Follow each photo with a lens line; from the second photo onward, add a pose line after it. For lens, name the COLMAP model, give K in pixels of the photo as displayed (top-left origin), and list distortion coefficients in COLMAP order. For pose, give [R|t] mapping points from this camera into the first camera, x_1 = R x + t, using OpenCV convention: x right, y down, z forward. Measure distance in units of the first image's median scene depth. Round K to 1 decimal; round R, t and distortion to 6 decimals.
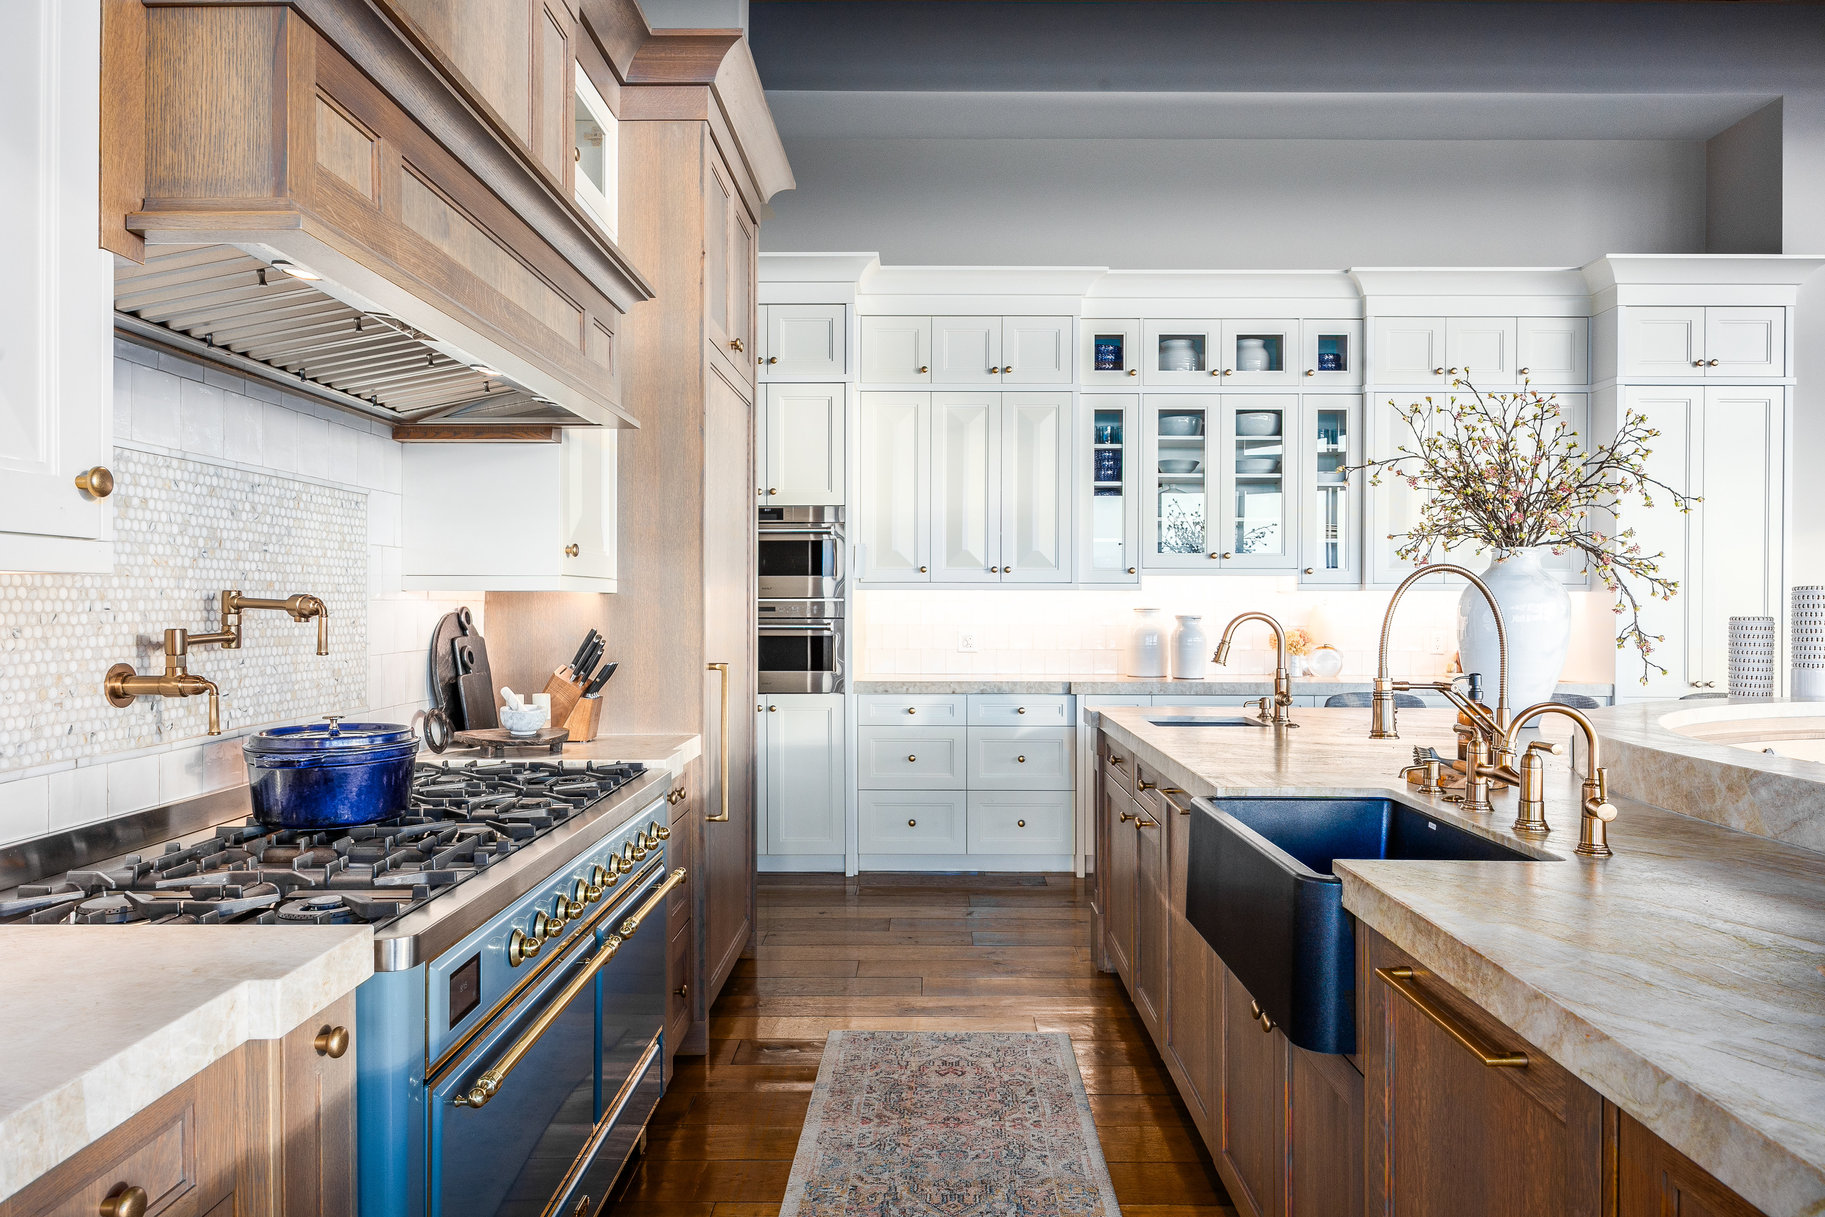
lens RADIAL K [[1251.2, 0, 912.5], [0, 1251.2, 608.5], [0, 0, 1]] dist [0.001039, -0.001012]
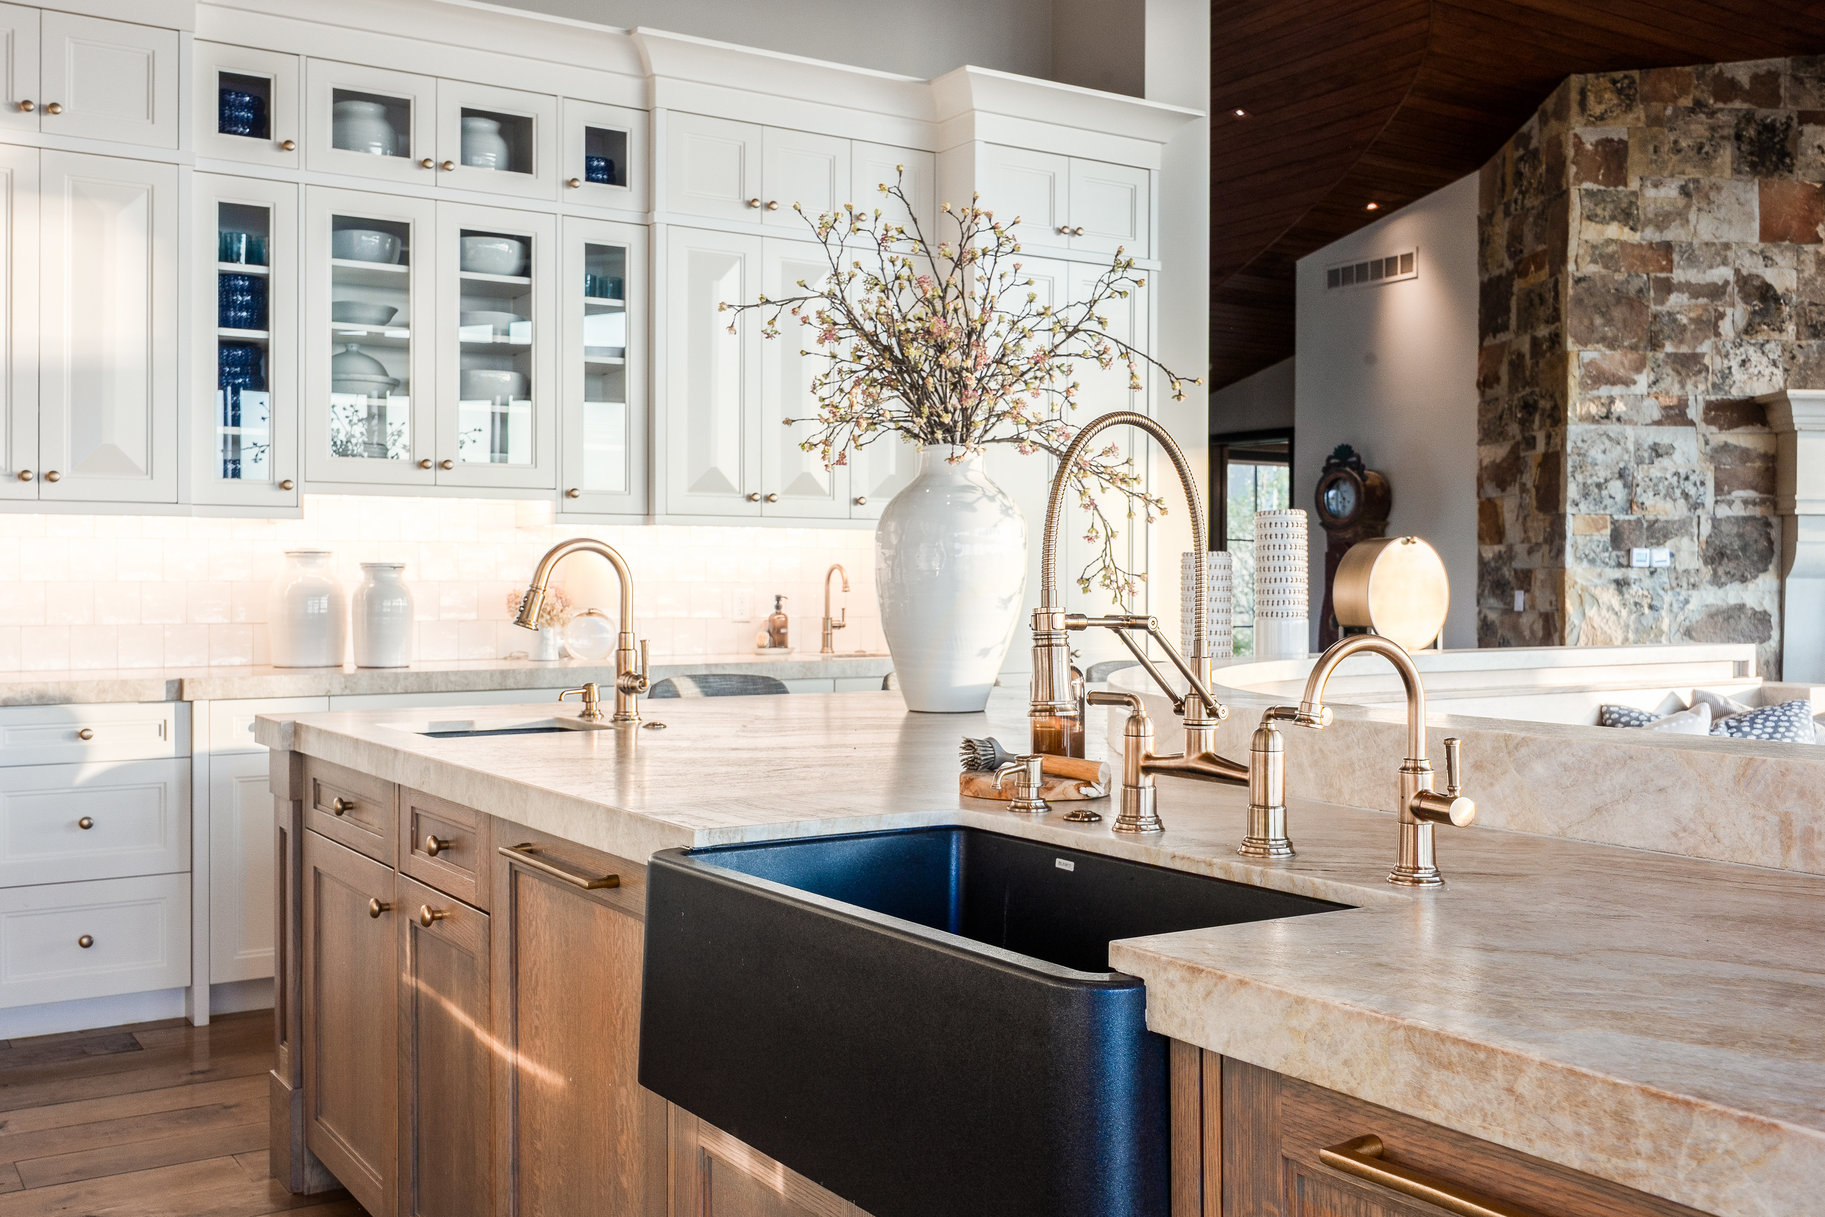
lens RADIAL K [[1797.1, 0, 916.8], [0, 1797.1, 572.8], [0, 0, 1]] dist [0.022995, -0.023034]
pose [[0.830848, 0.000451, 0.556499, -0.048484], [0.003890, 0.999971, -0.006619, 0.017478], [-0.556485, 0.007665, 0.830822, 0.140786]]
